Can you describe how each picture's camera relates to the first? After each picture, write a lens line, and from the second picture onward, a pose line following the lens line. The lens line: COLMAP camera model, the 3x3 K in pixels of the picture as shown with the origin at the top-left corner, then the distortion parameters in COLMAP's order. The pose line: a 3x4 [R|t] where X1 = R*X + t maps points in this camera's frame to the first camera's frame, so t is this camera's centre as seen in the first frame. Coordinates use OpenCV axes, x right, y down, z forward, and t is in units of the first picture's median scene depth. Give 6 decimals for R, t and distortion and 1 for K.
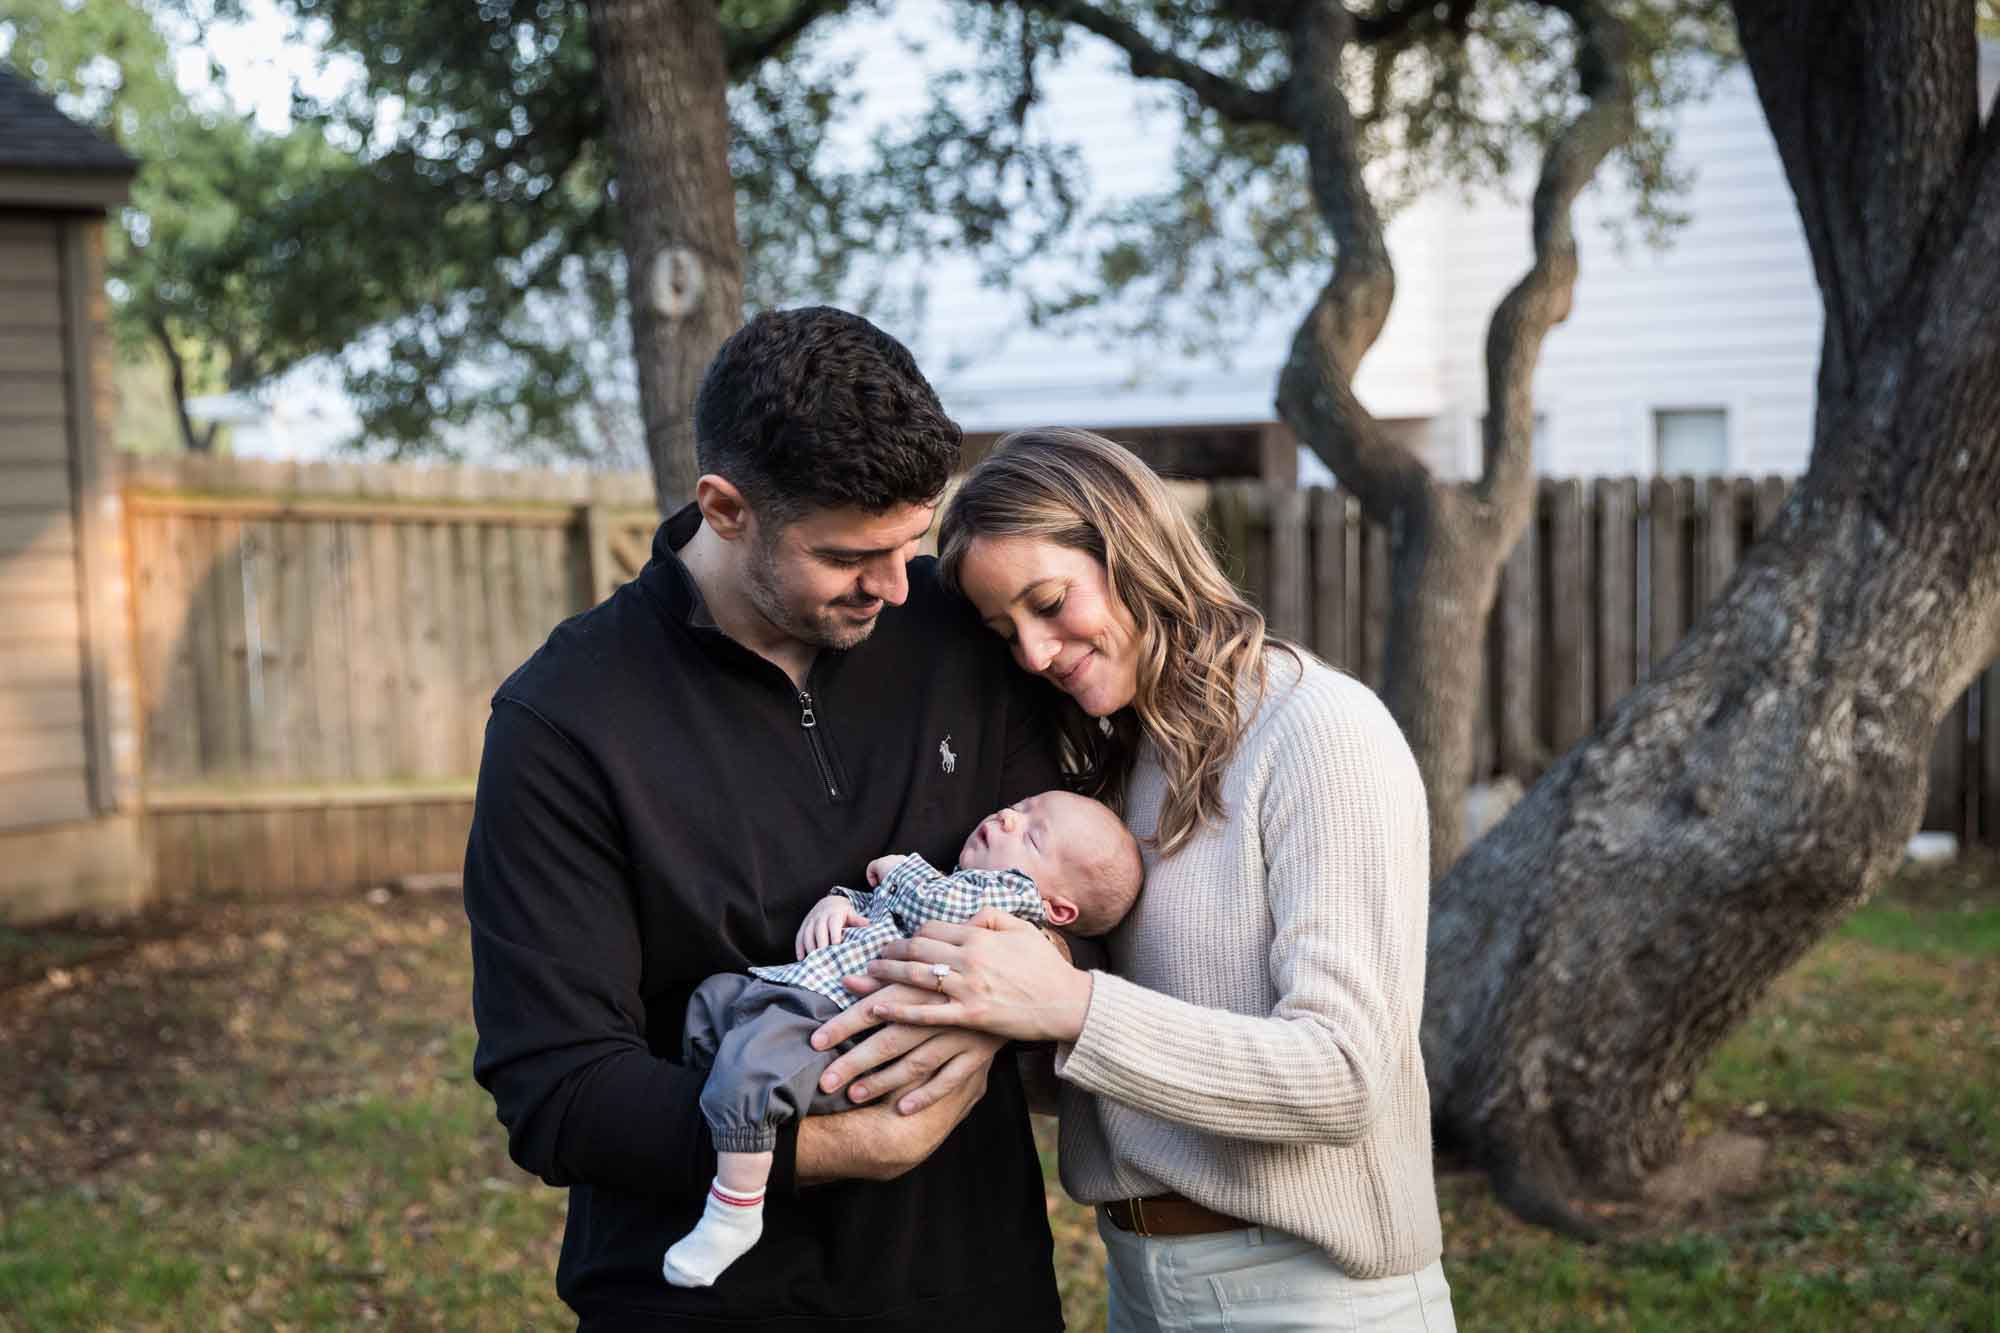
lens RADIAL K [[3125.4, 0, 944.7], [0, 3125.4, 792.6], [0, 0, 1]] dist [0.040007, -0.165356]
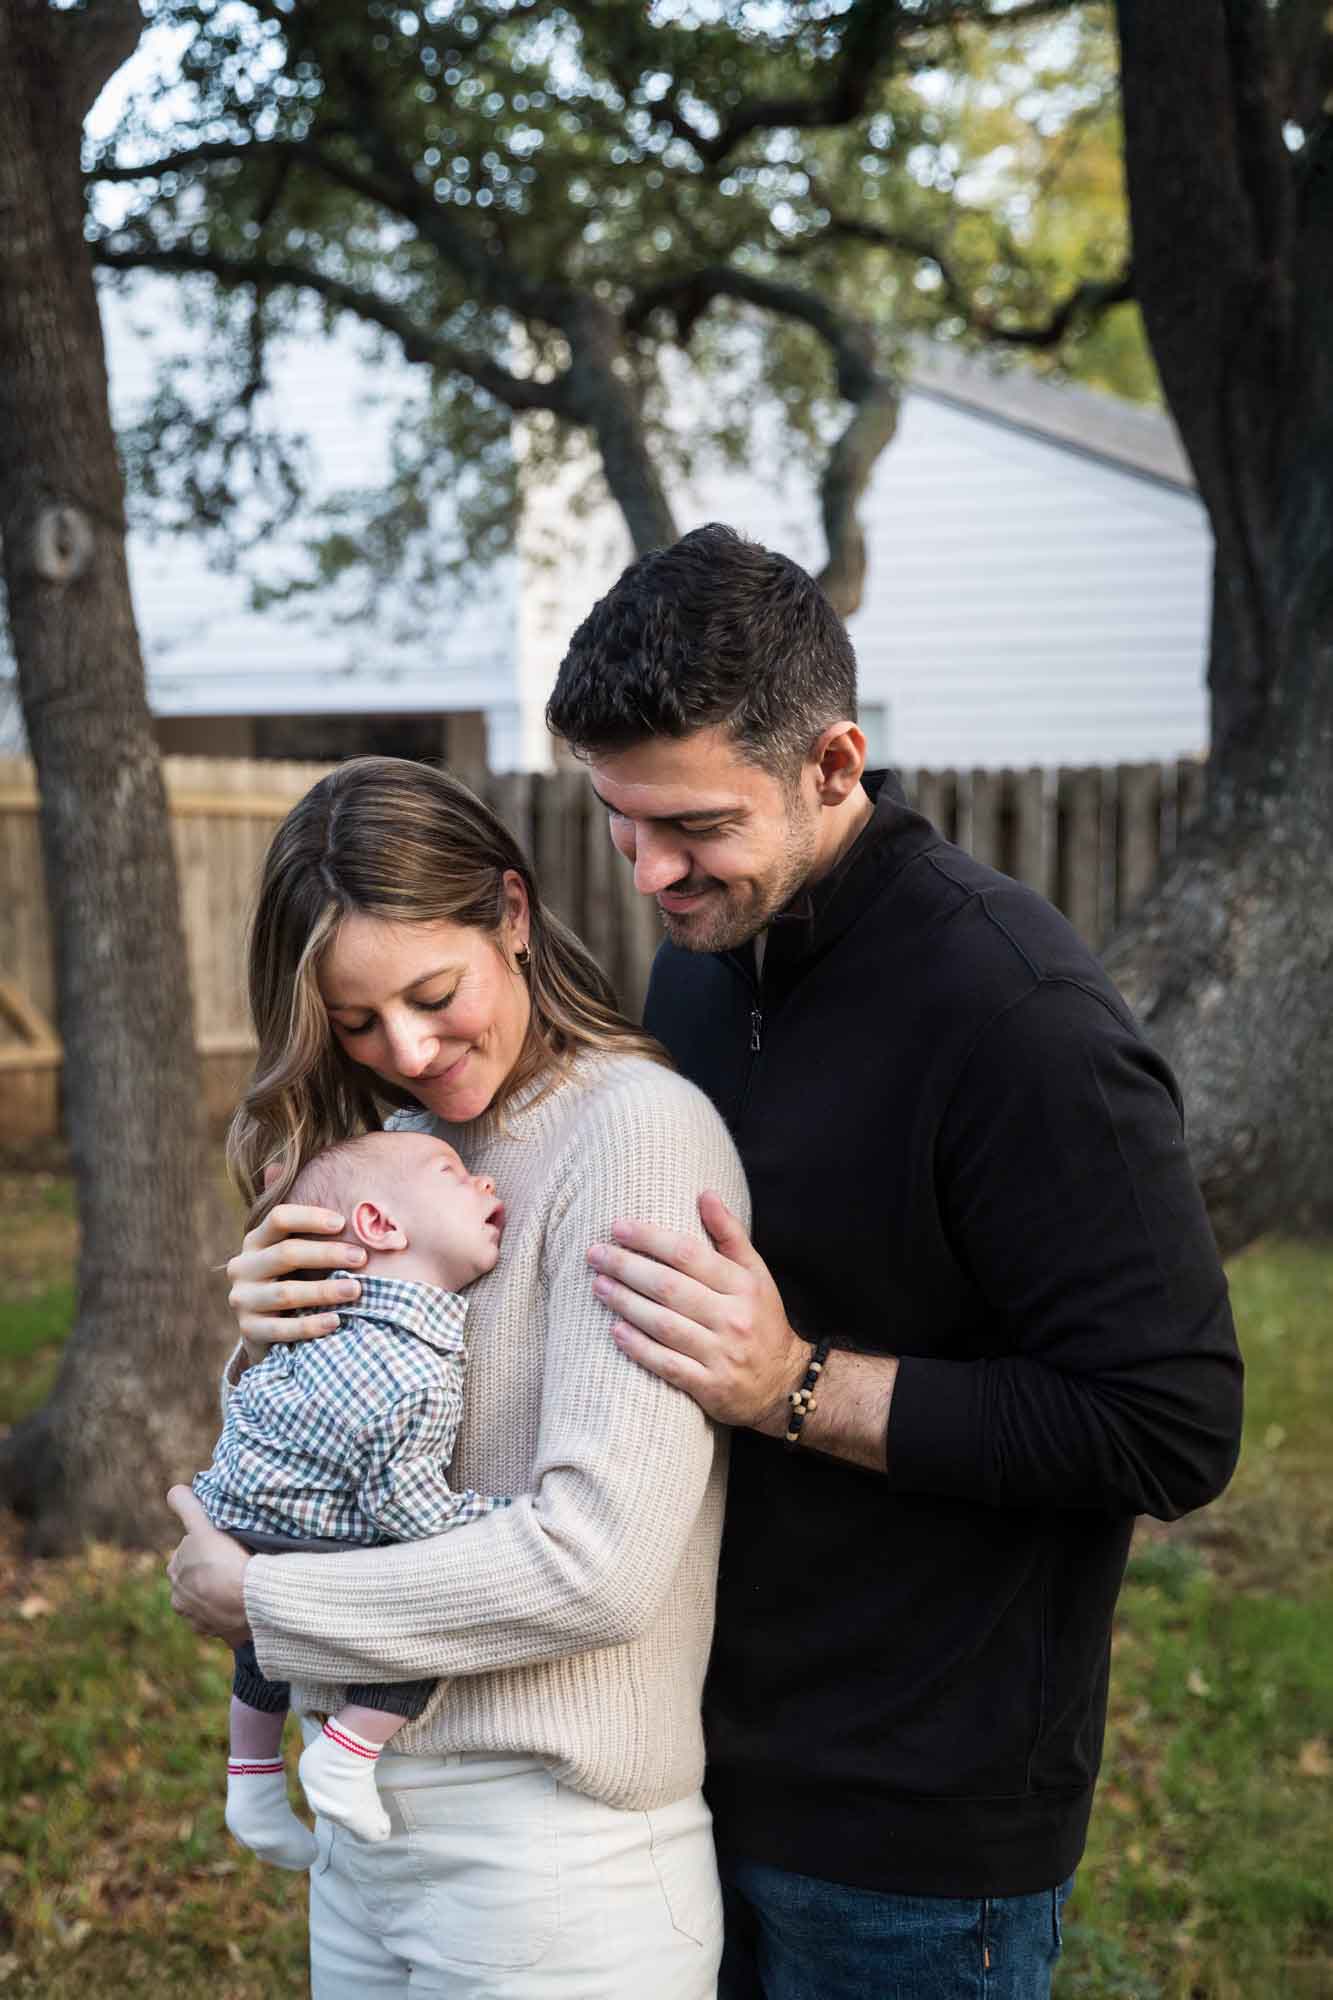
lens RADIAL K [[2851.8, 0, 625.1], [0, 2851.8, 1003.9], [0, 0, 1]] dist [0.014380, 0.030998]
pose [[0.978759, -0.005696, 0.204934, -0.085963], [0.008964, 0.999847, -0.015021, -0.012510], [-0.204818, 0.016539, 0.978660, 0.133439]]
